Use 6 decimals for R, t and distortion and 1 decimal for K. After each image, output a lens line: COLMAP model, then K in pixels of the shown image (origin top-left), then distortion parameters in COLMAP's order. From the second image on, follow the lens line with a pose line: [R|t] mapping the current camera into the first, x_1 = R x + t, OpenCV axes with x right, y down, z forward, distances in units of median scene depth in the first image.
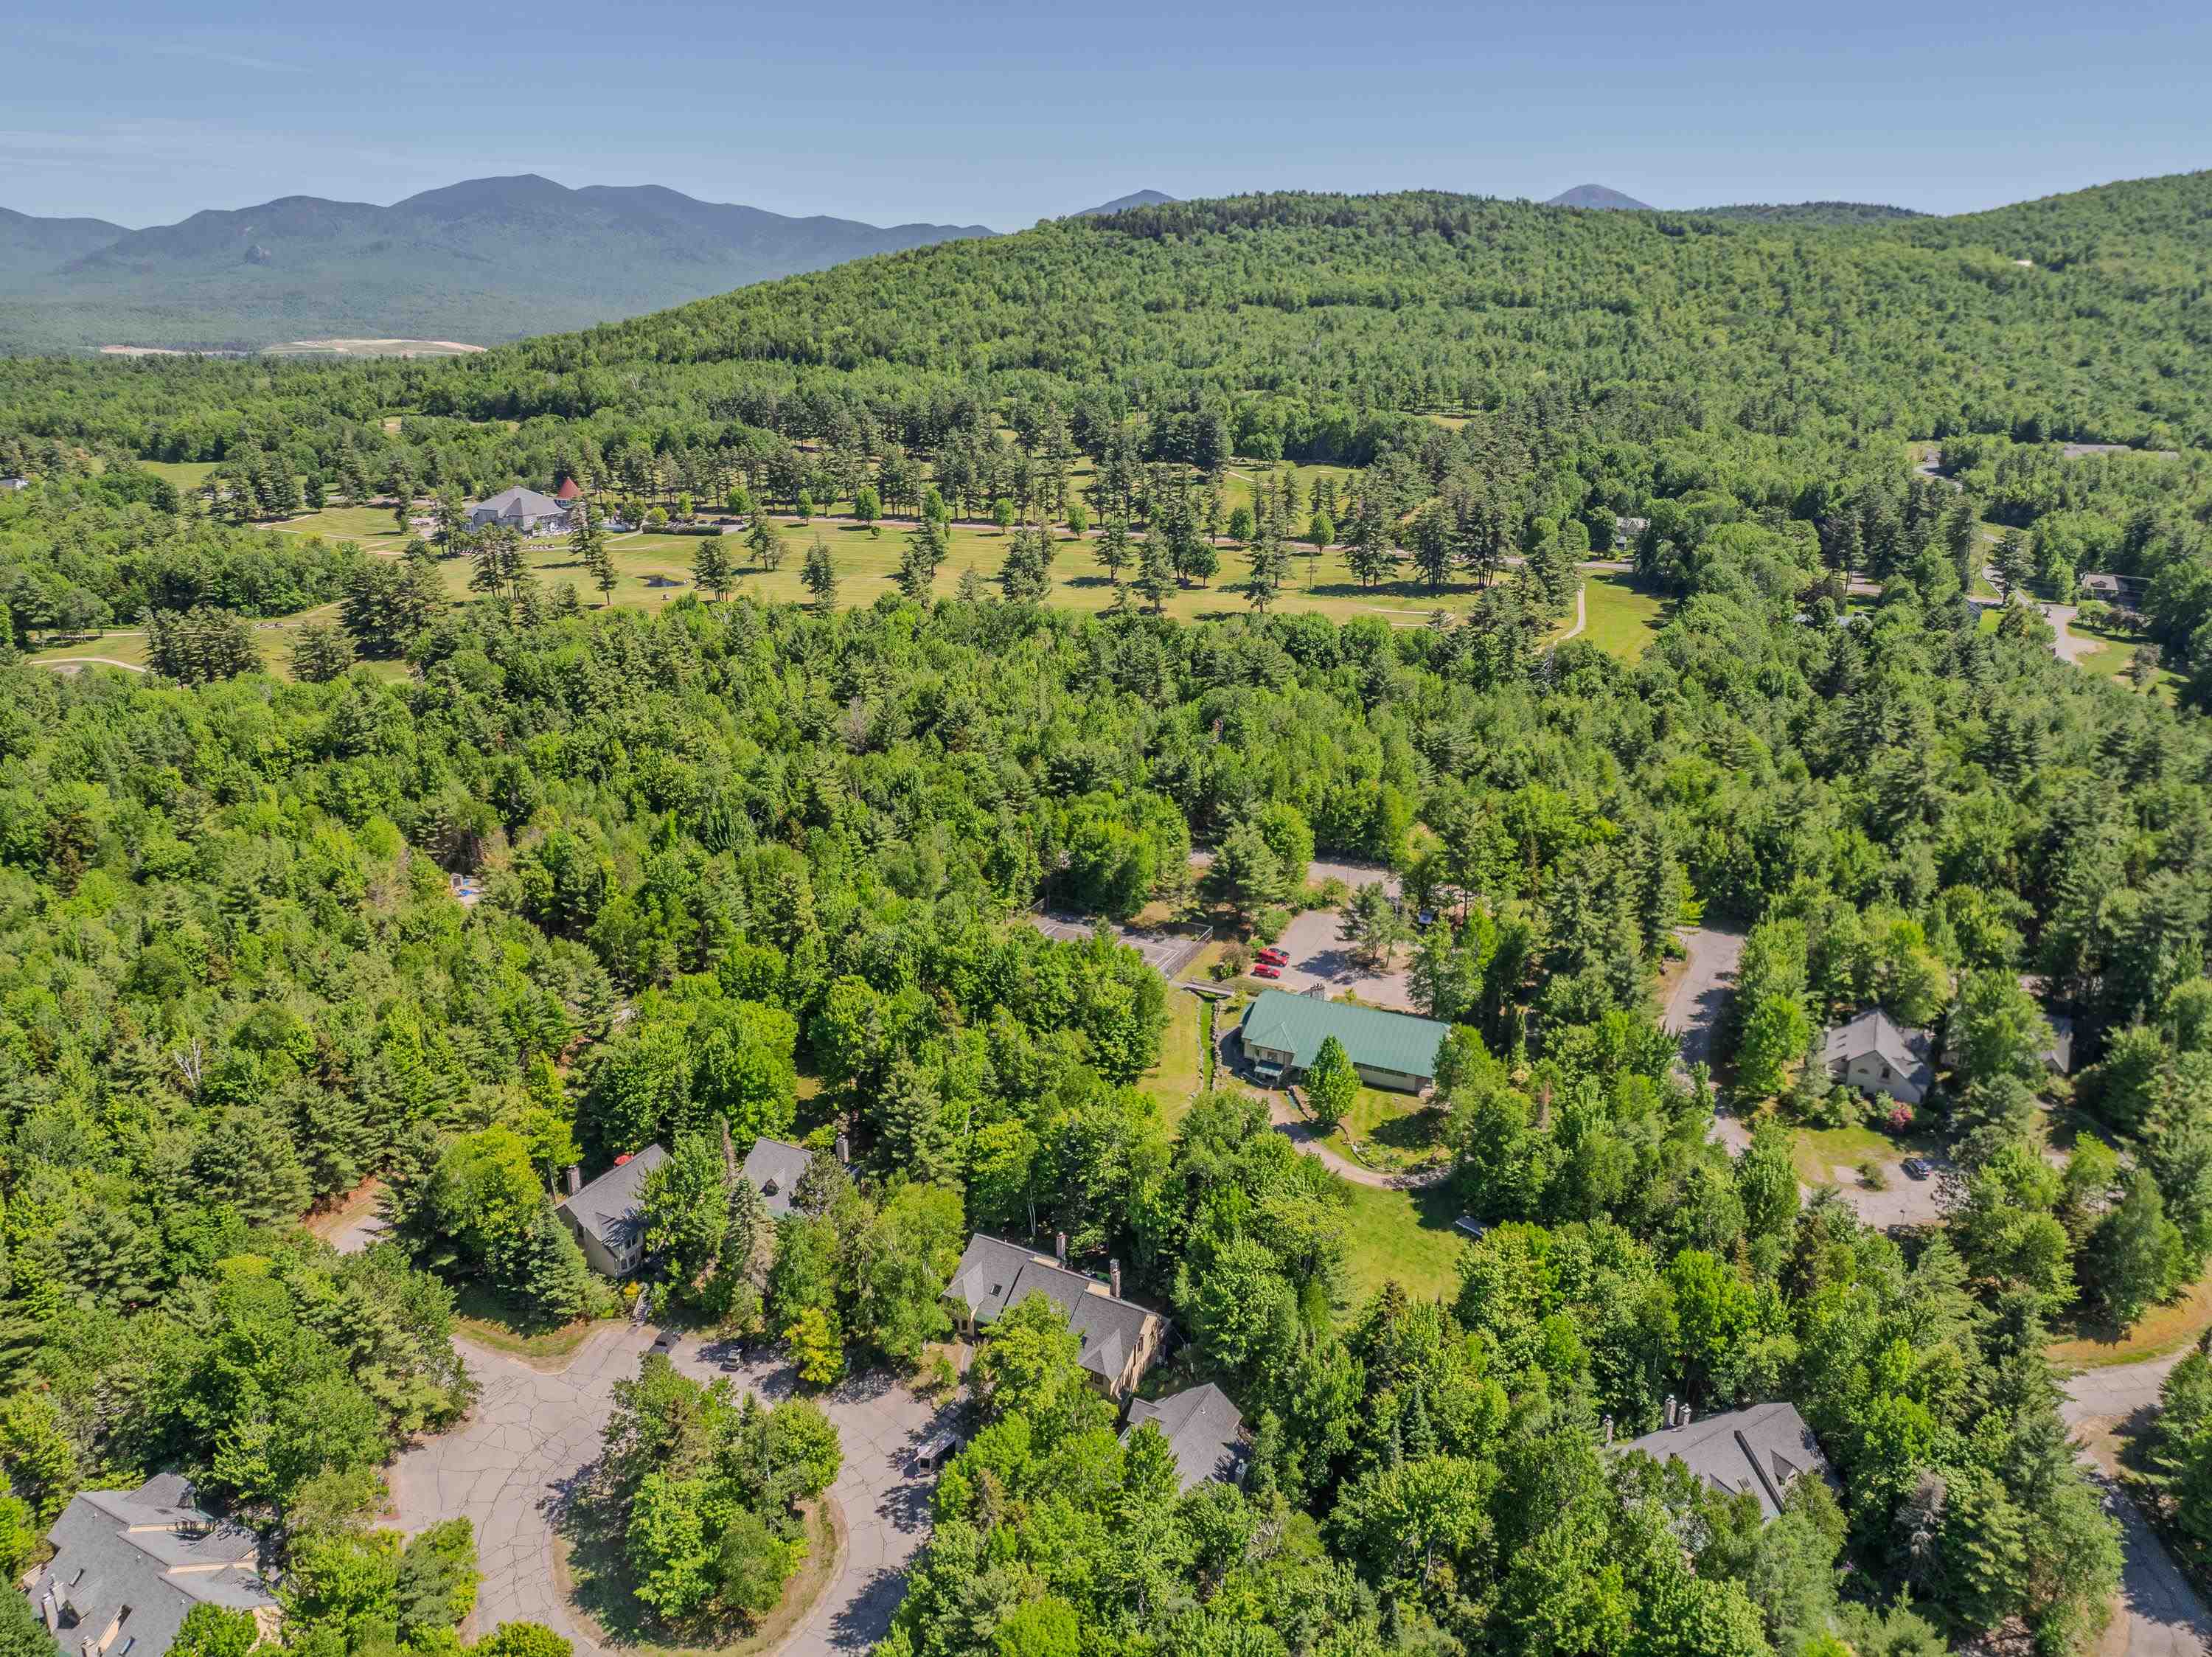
lens RADIAL K [[1539.0, 0, 1106.0], [0, 1539.0, 828.5], [0, 0, 1]] dist [-0.027259, 0.002882]
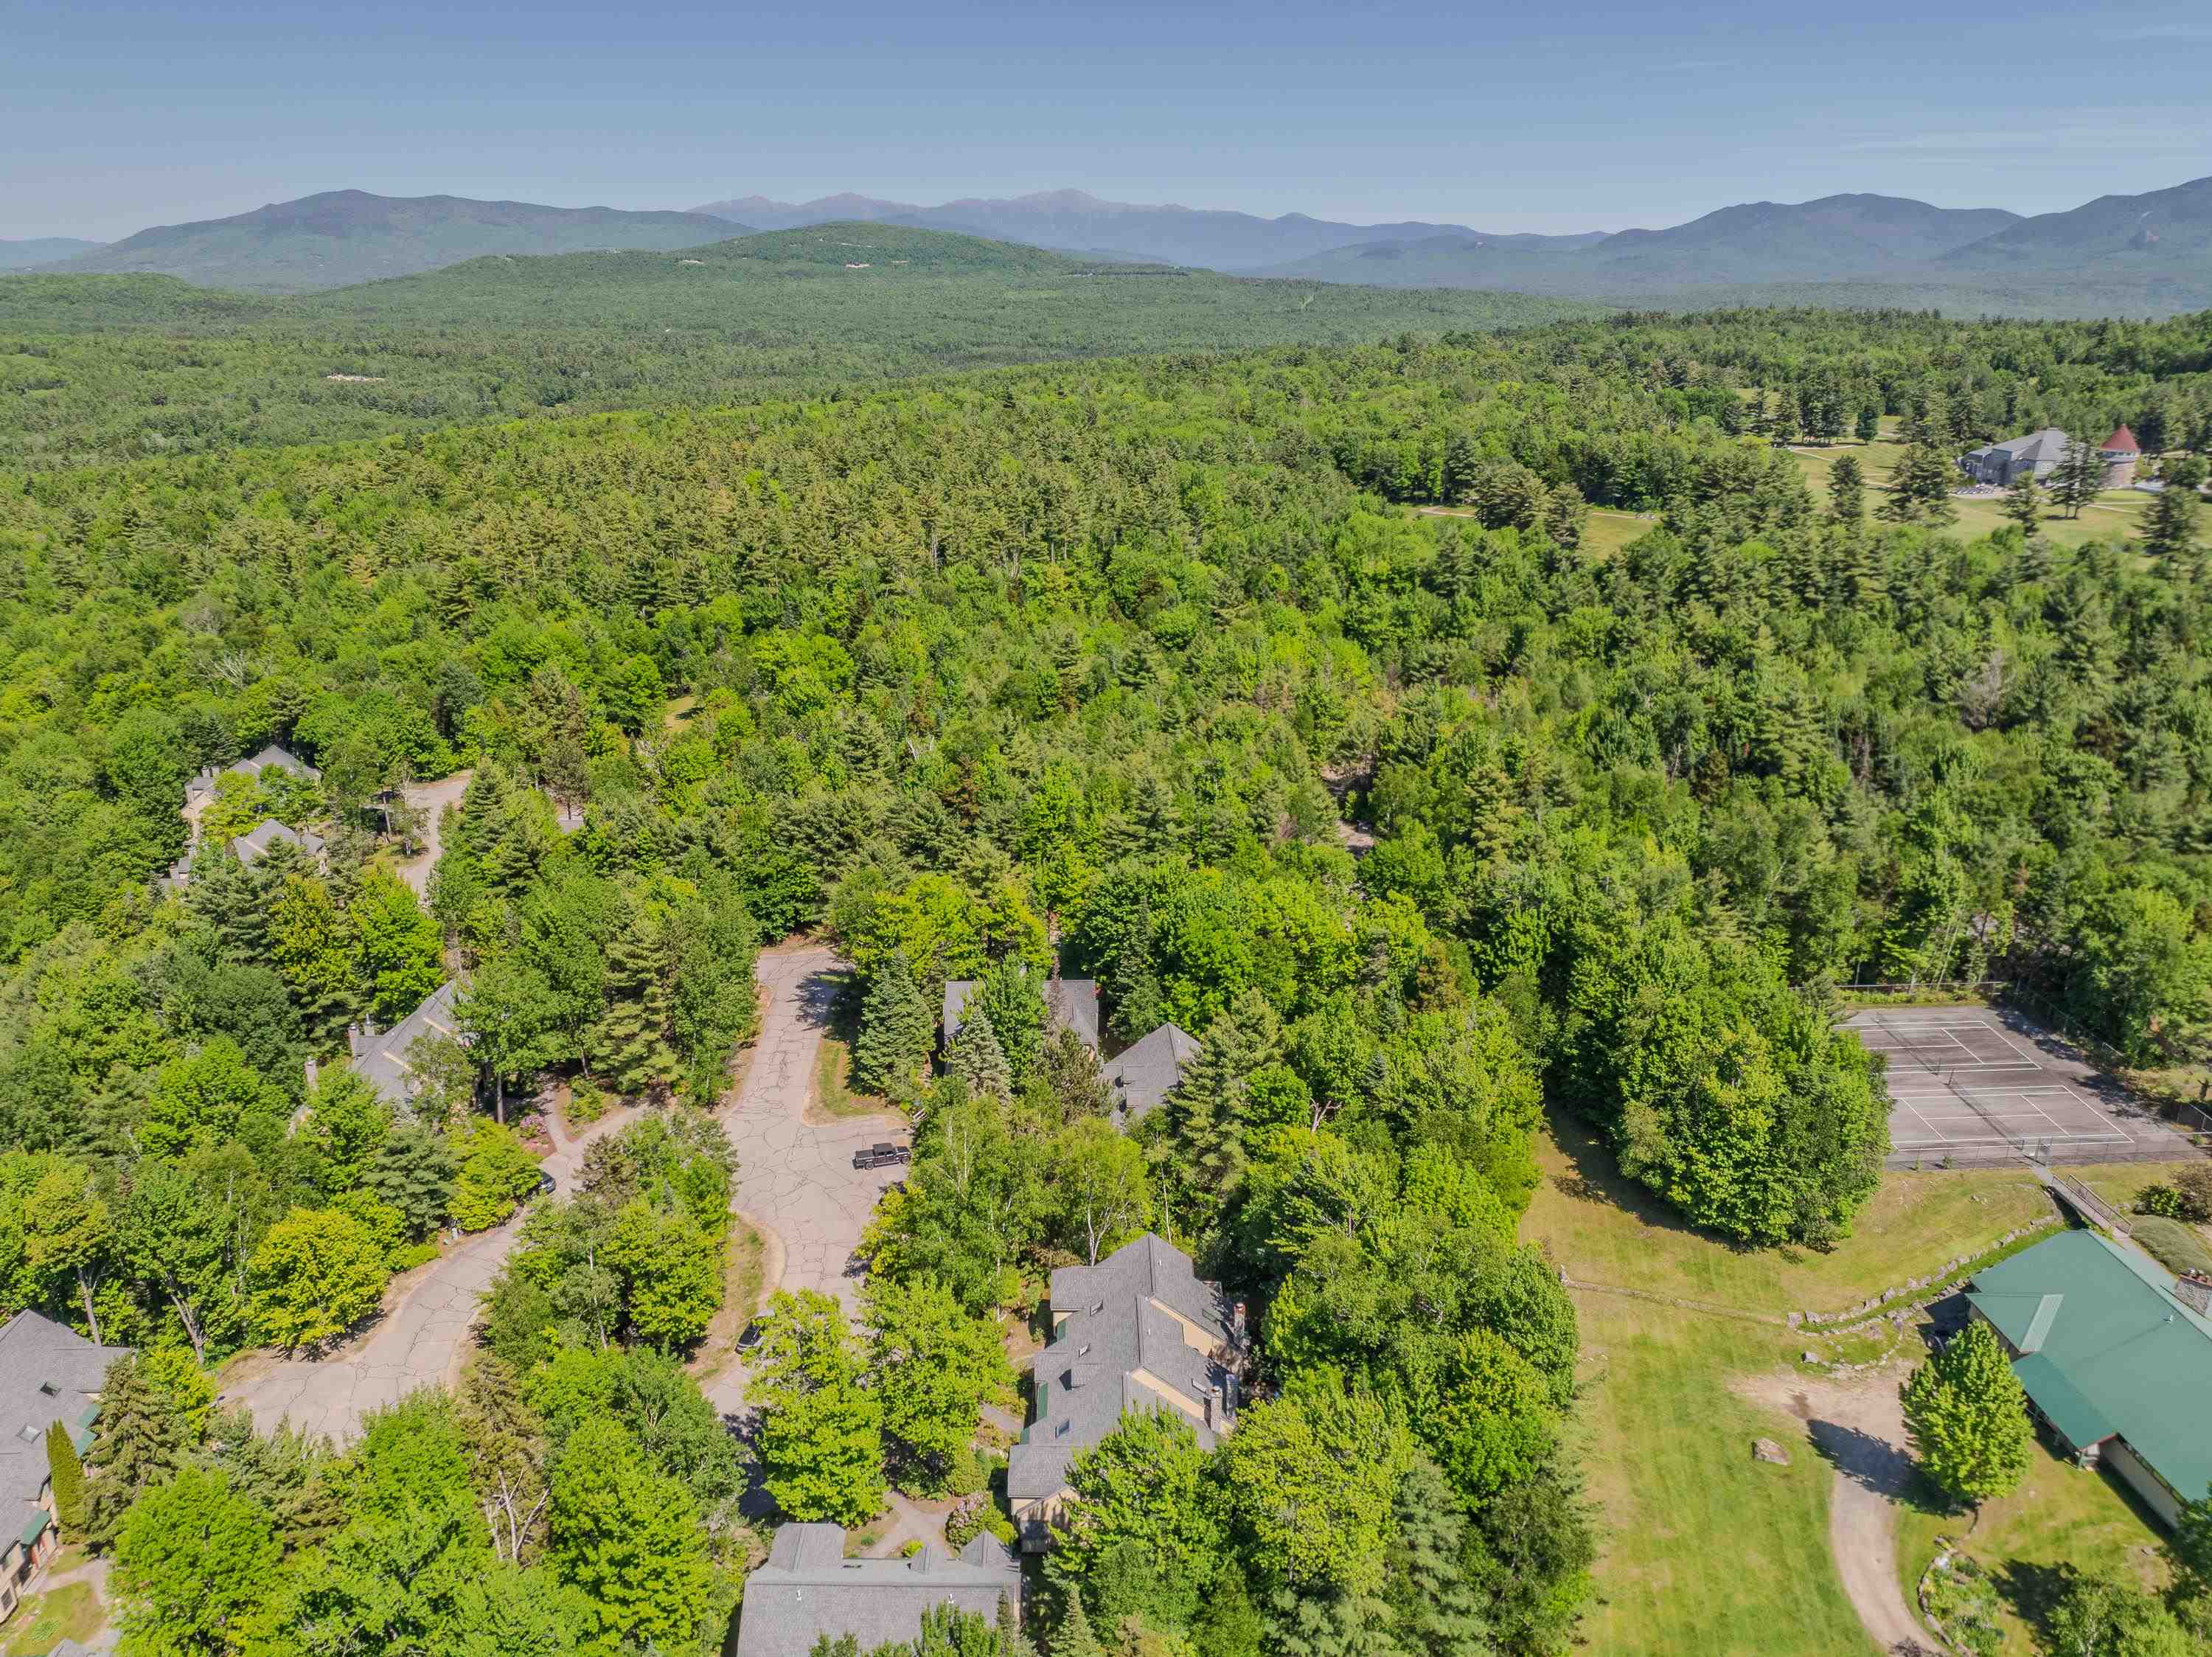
lens RADIAL K [[1564.3, 0, 1098.2], [0, 1564.3, 819.5], [0, 0, 1]] dist [-0.045132, 0.008124]
pose [[0.492437, 0.283762, -0.822791, 0.138162], [-0.284915, 0.945827, 0.155674, -0.004192], [0.822392, 0.157766, 0.546609, 0.185867]]
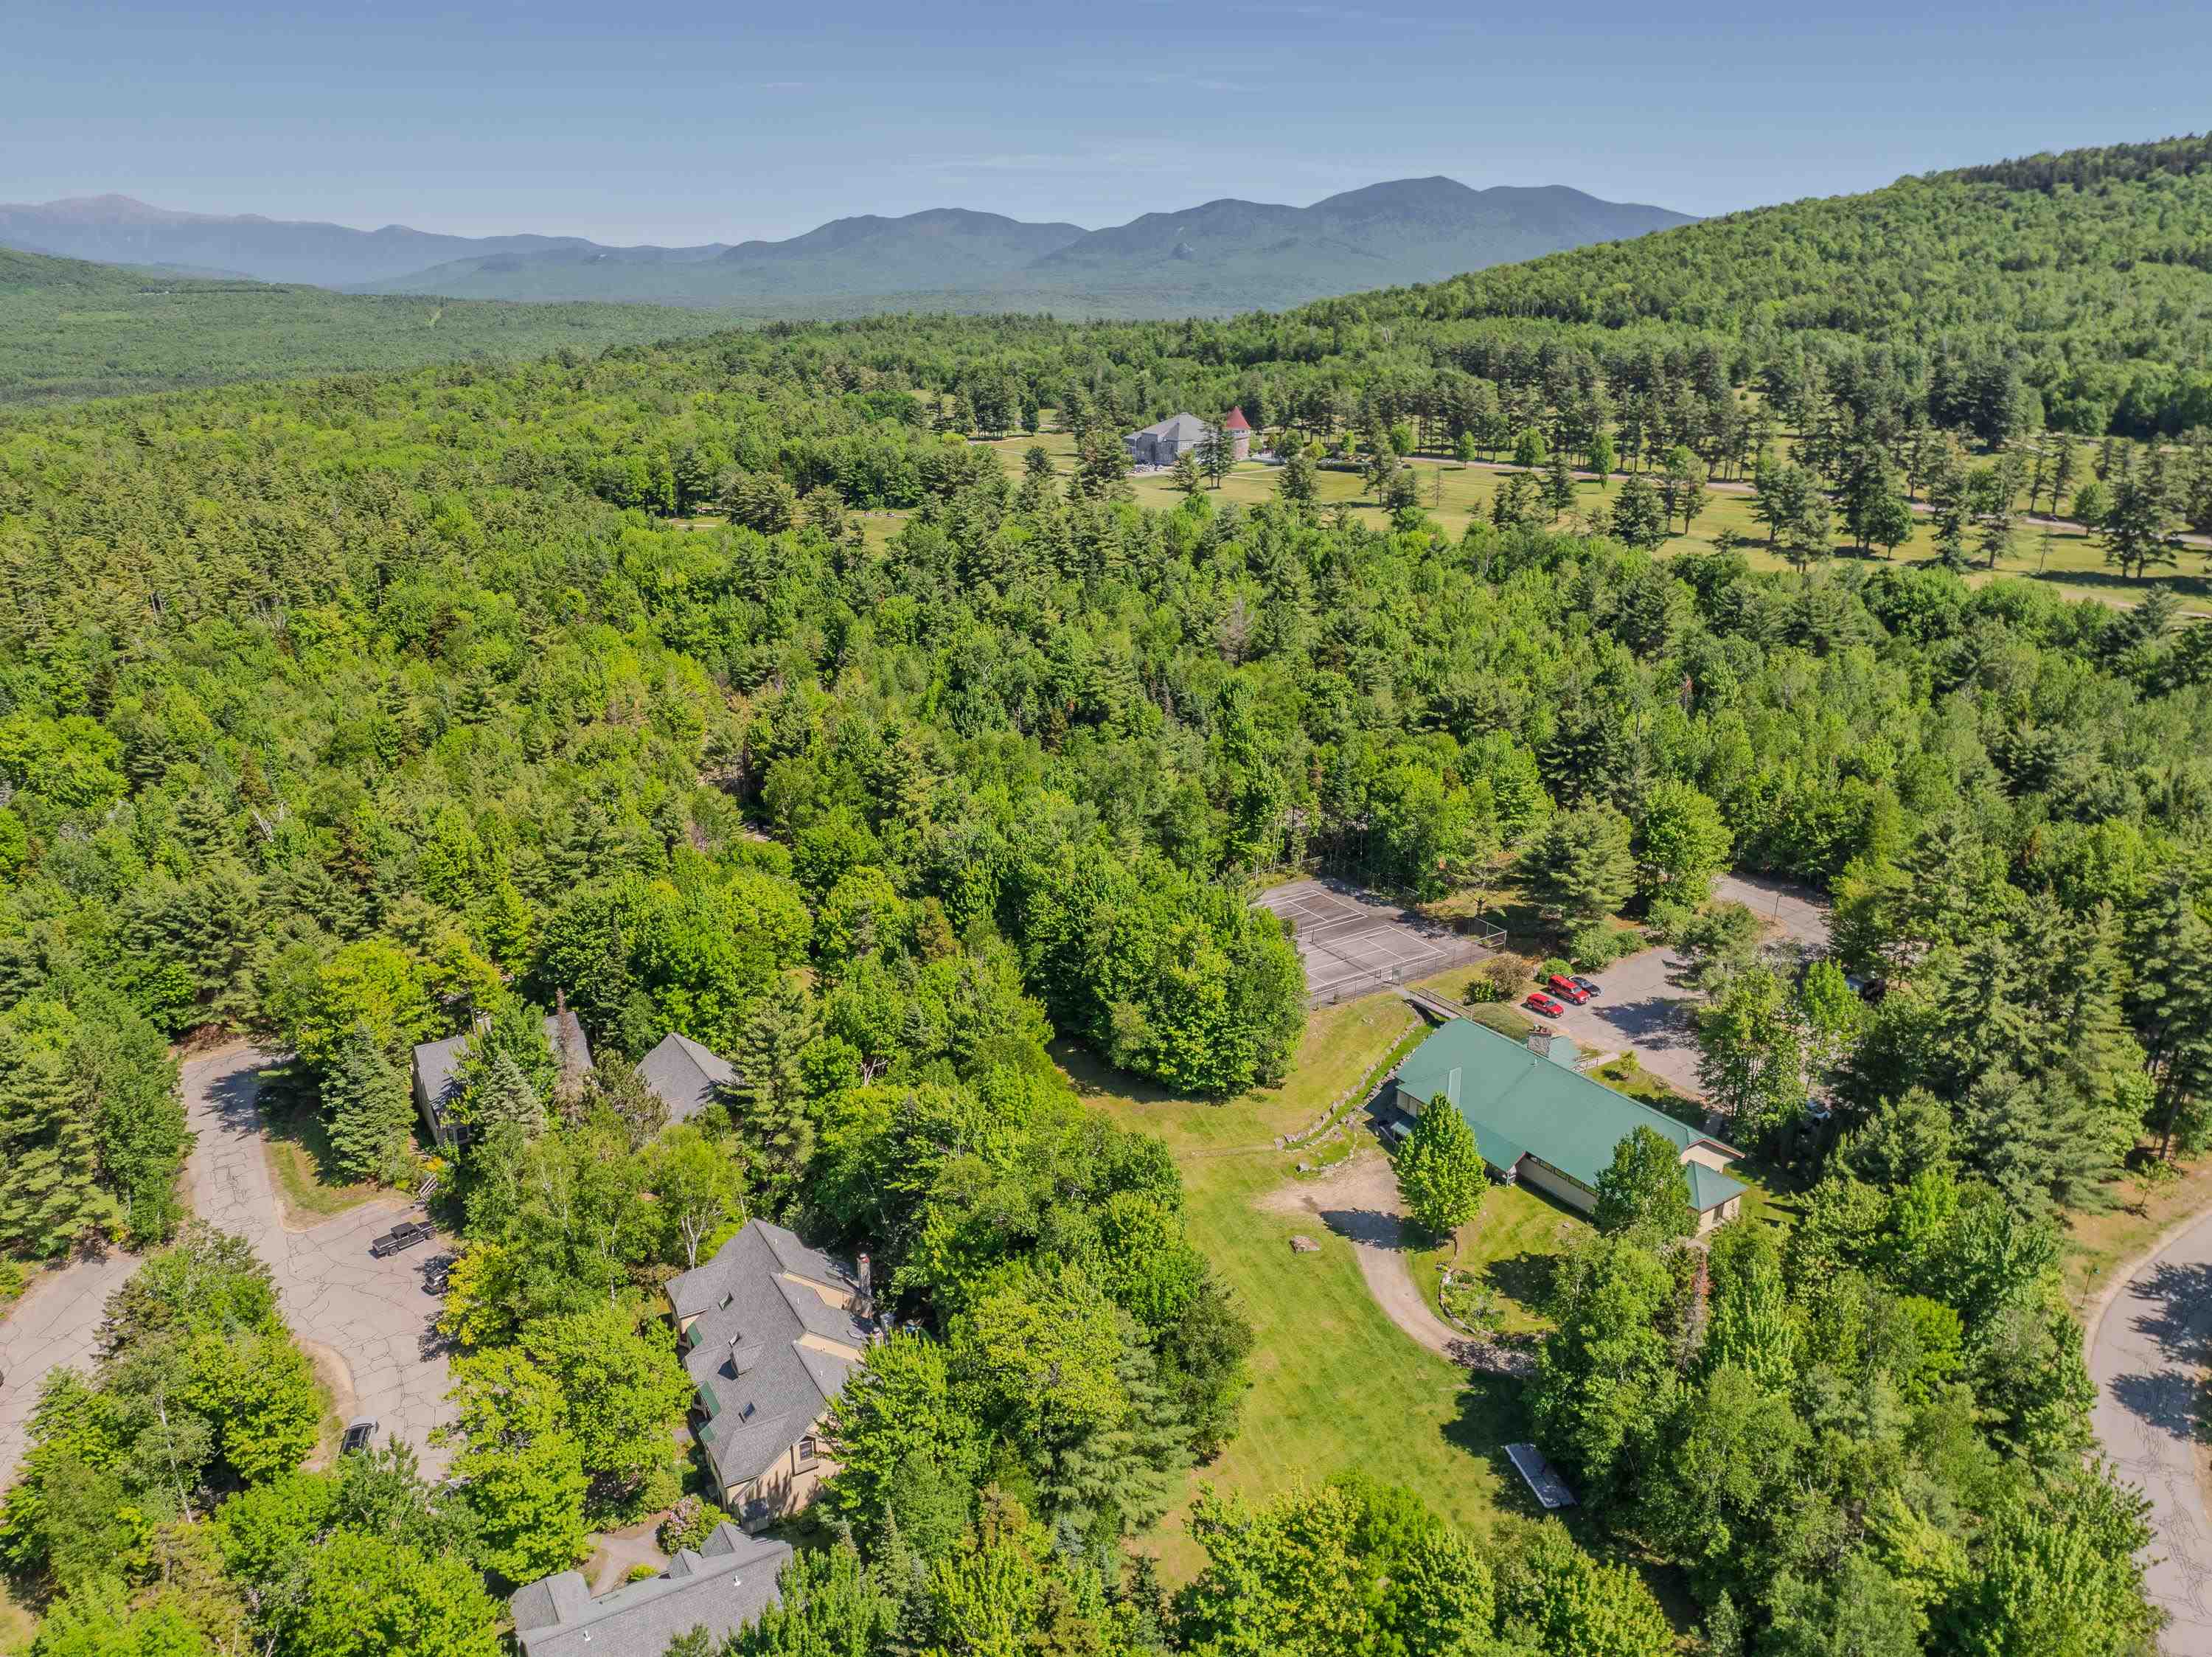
lens RADIAL K [[1569.8, 0, 1107.4], [0, 1569.8, 801.2], [0, 0, 1]] dist [-0.036086, -0.001892]
pose [[0.862050, 0.156402, -0.482088, 0.122173], [-0.166220, 0.985830, 0.022601, 0.009624], [0.478791, 0.060649, 0.875831, 0.140893]]
